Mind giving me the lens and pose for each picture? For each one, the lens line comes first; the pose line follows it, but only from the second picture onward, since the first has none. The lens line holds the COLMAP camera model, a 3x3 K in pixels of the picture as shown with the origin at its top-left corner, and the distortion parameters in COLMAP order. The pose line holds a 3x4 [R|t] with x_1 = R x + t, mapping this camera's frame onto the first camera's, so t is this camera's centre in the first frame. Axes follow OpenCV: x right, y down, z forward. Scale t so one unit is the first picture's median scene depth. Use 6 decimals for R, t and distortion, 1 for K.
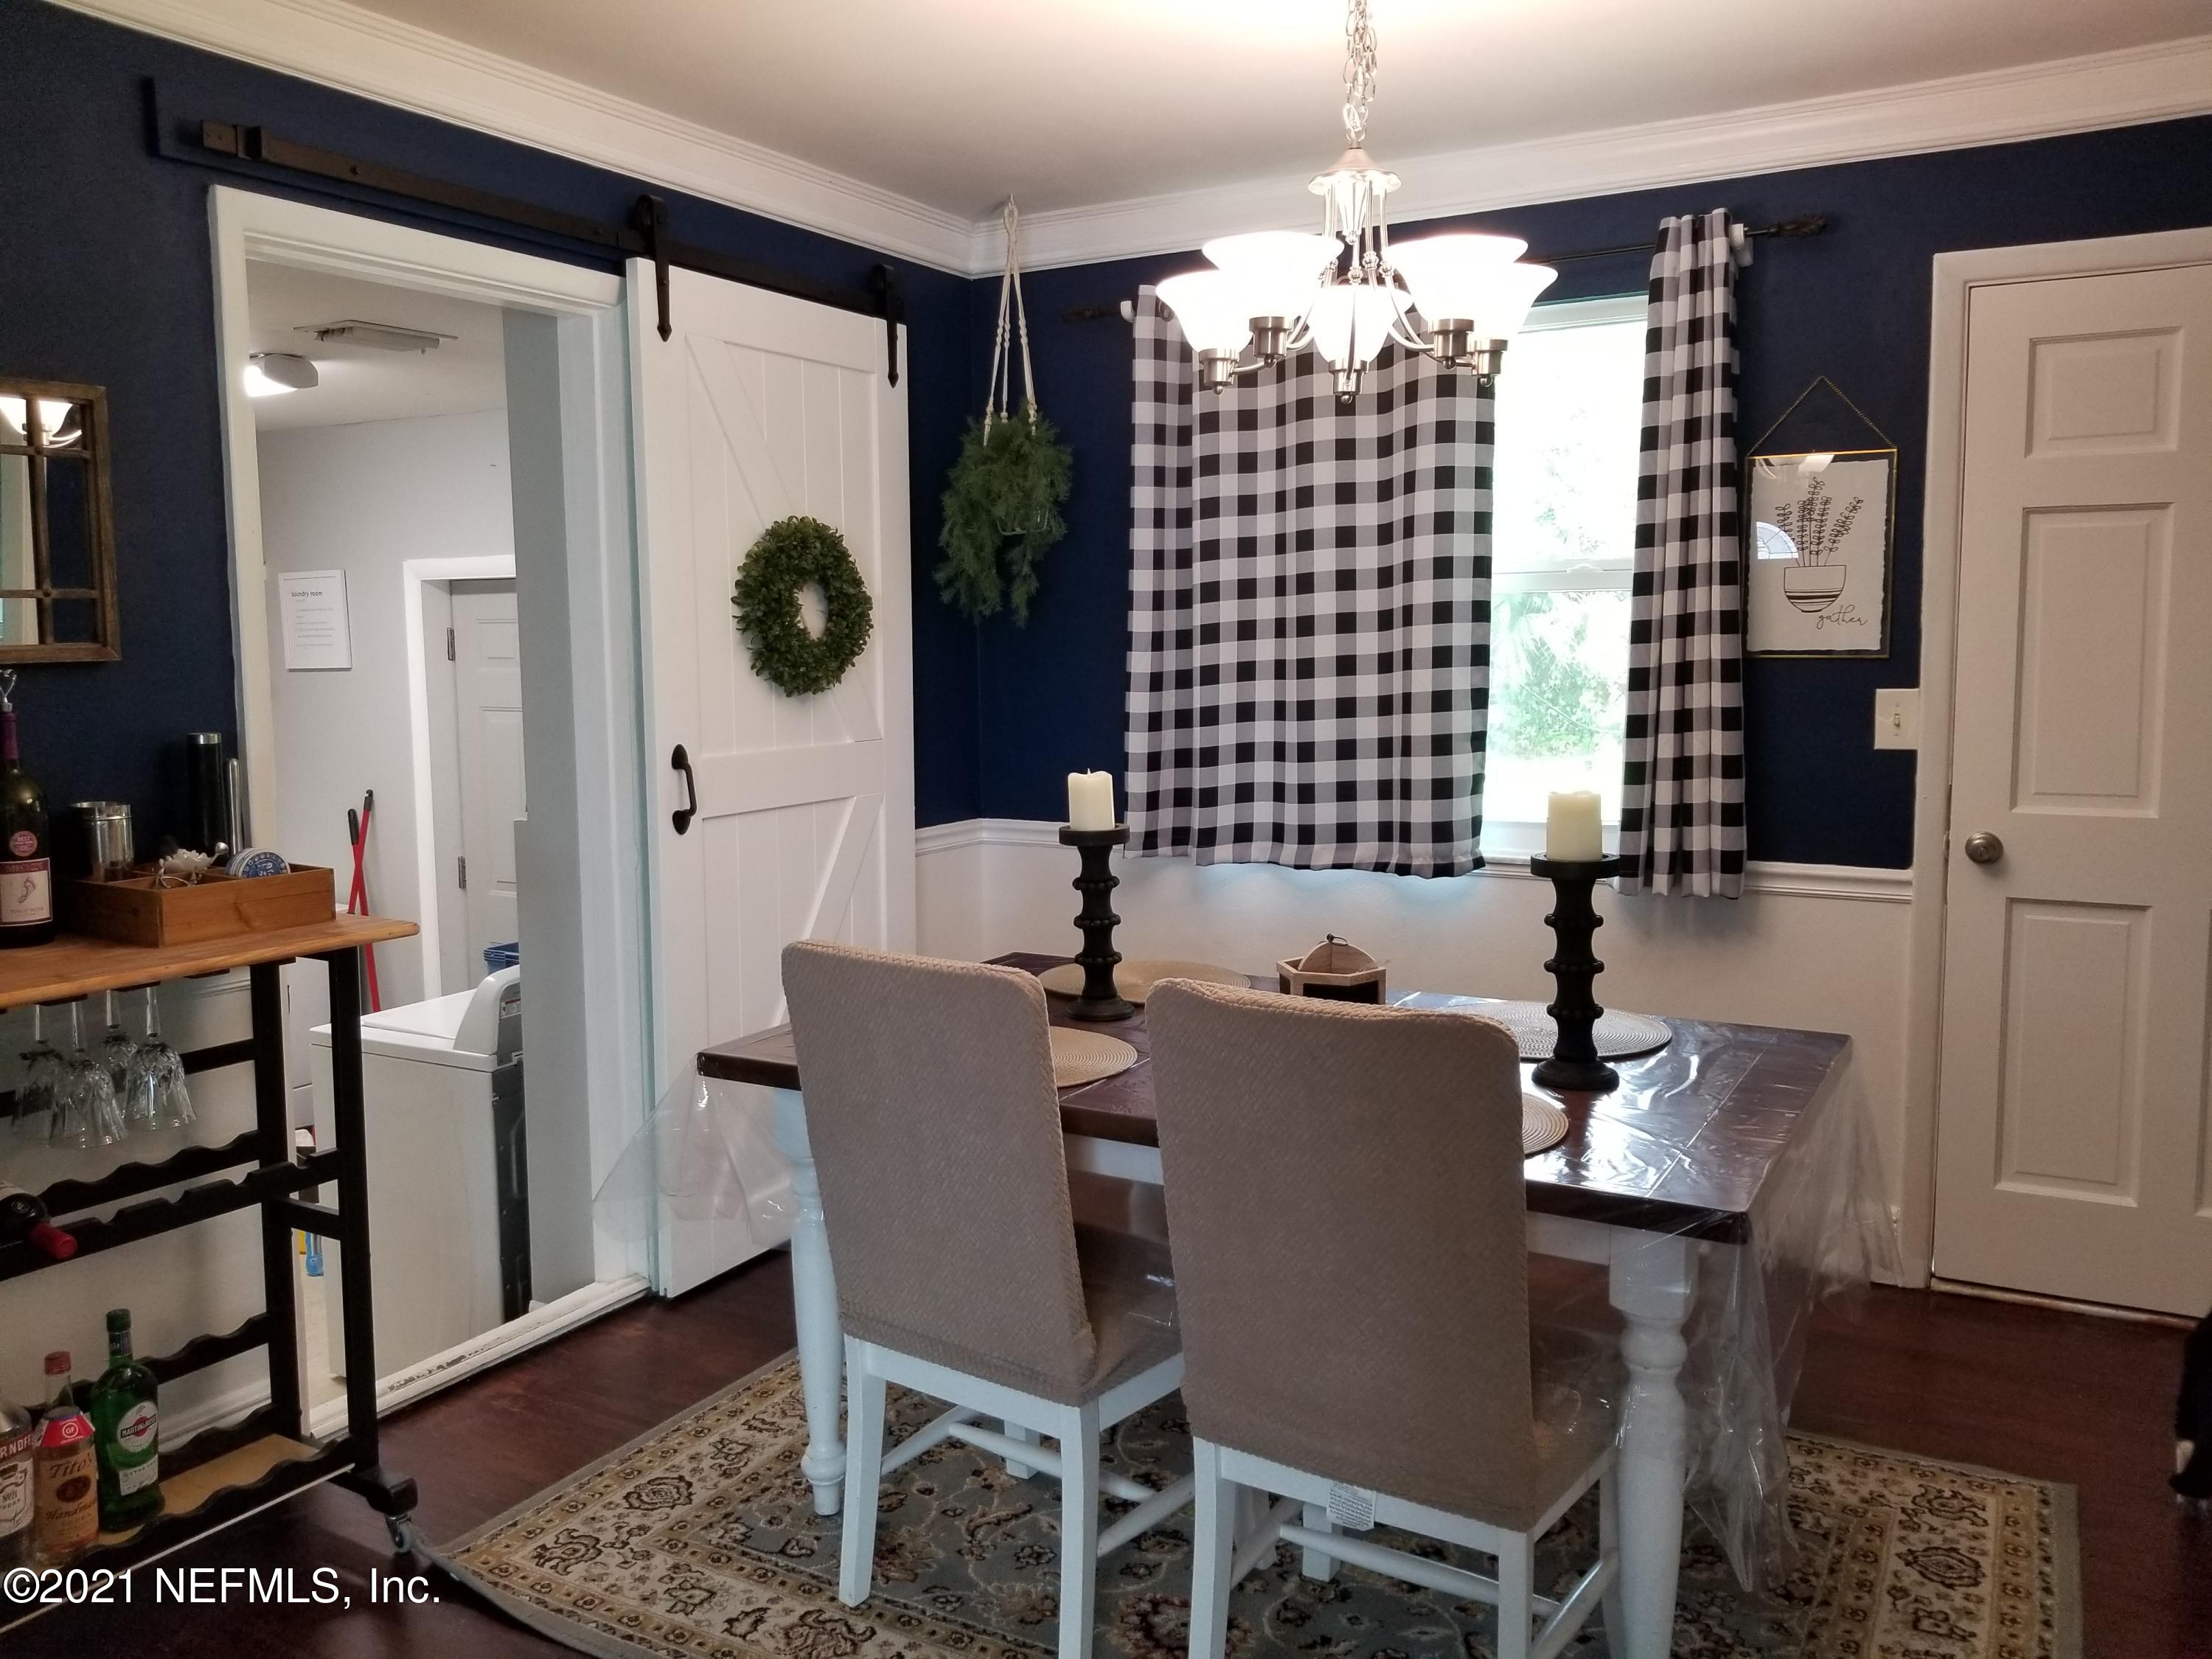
lens RADIAL K [[1700.3, 0, 1067.3], [0, 1700.3, 792.5], [0, 0, 1]] dist [0.078271, -0.150781]
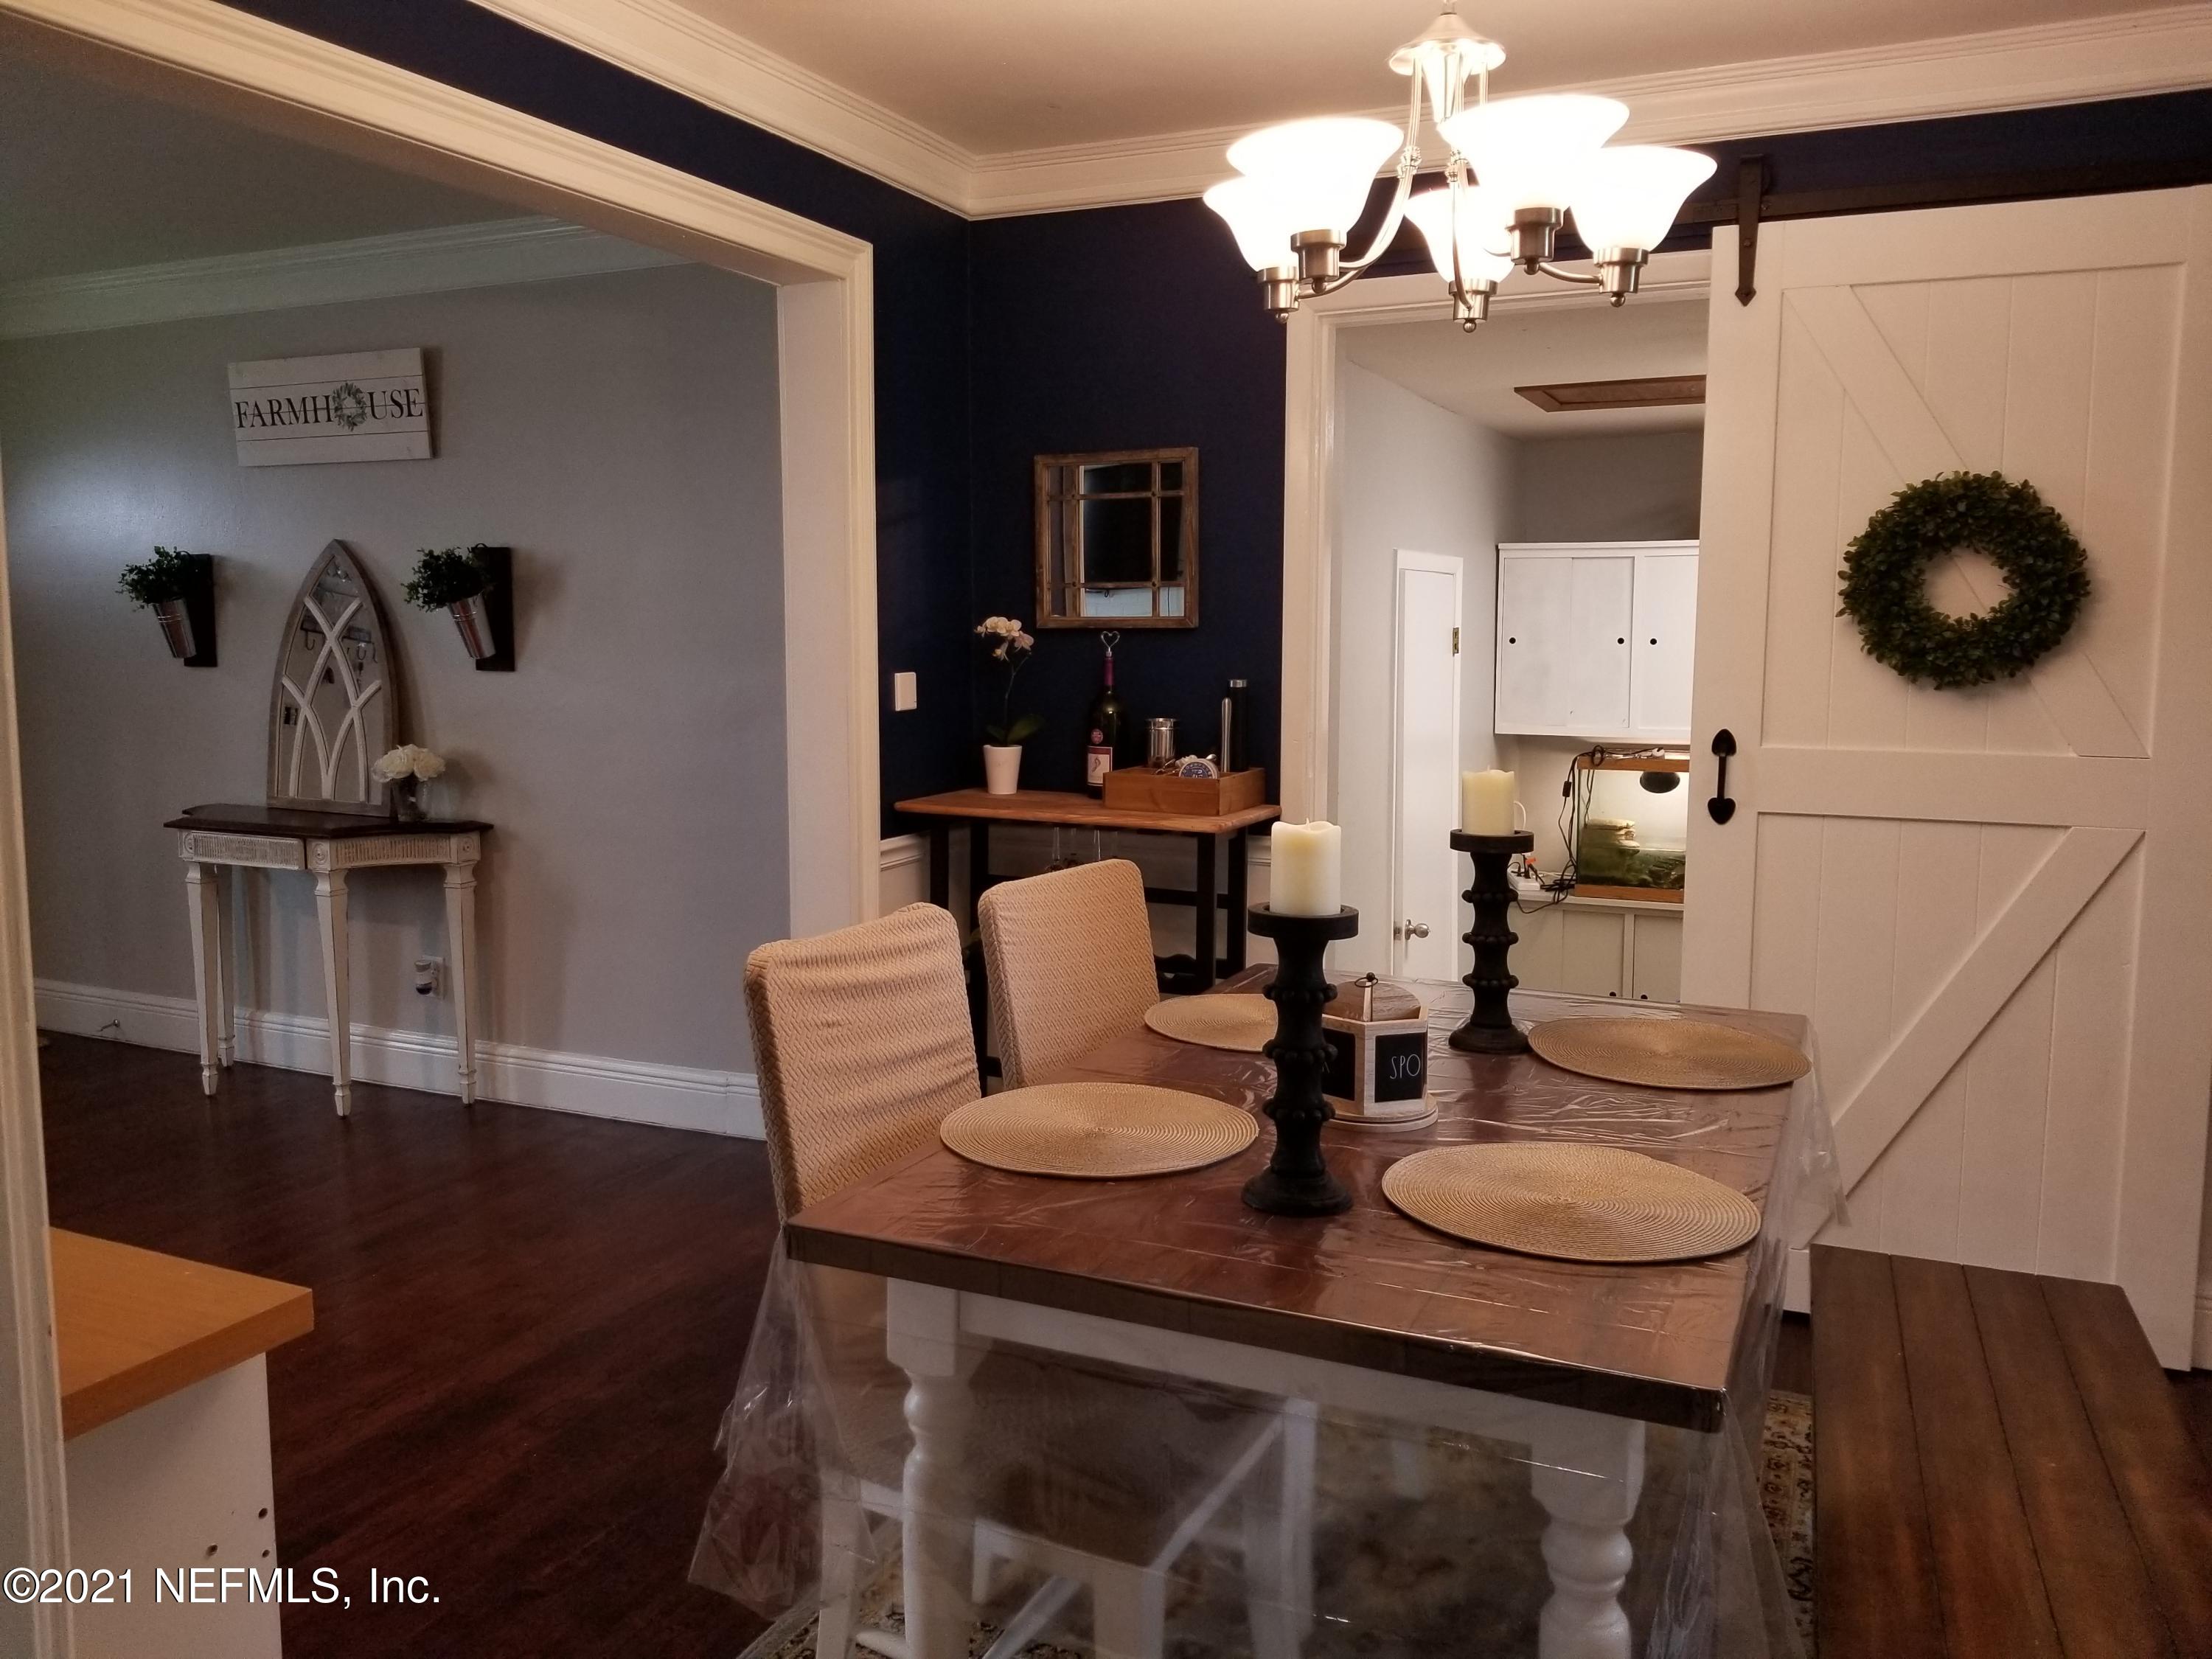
lens RADIAL K [[1700.3, 0, 1067.3], [0, 1700.3, 792.5], [0, 0, 1]] dist [0.078271, -0.150781]
pose [[0.087393, 0.102660, -0.990870, 0.655746], [-0.104077, 0.990173, 0.093408, -0.041866], [0.990722, 0.094963, 0.097218, 0.516617]]
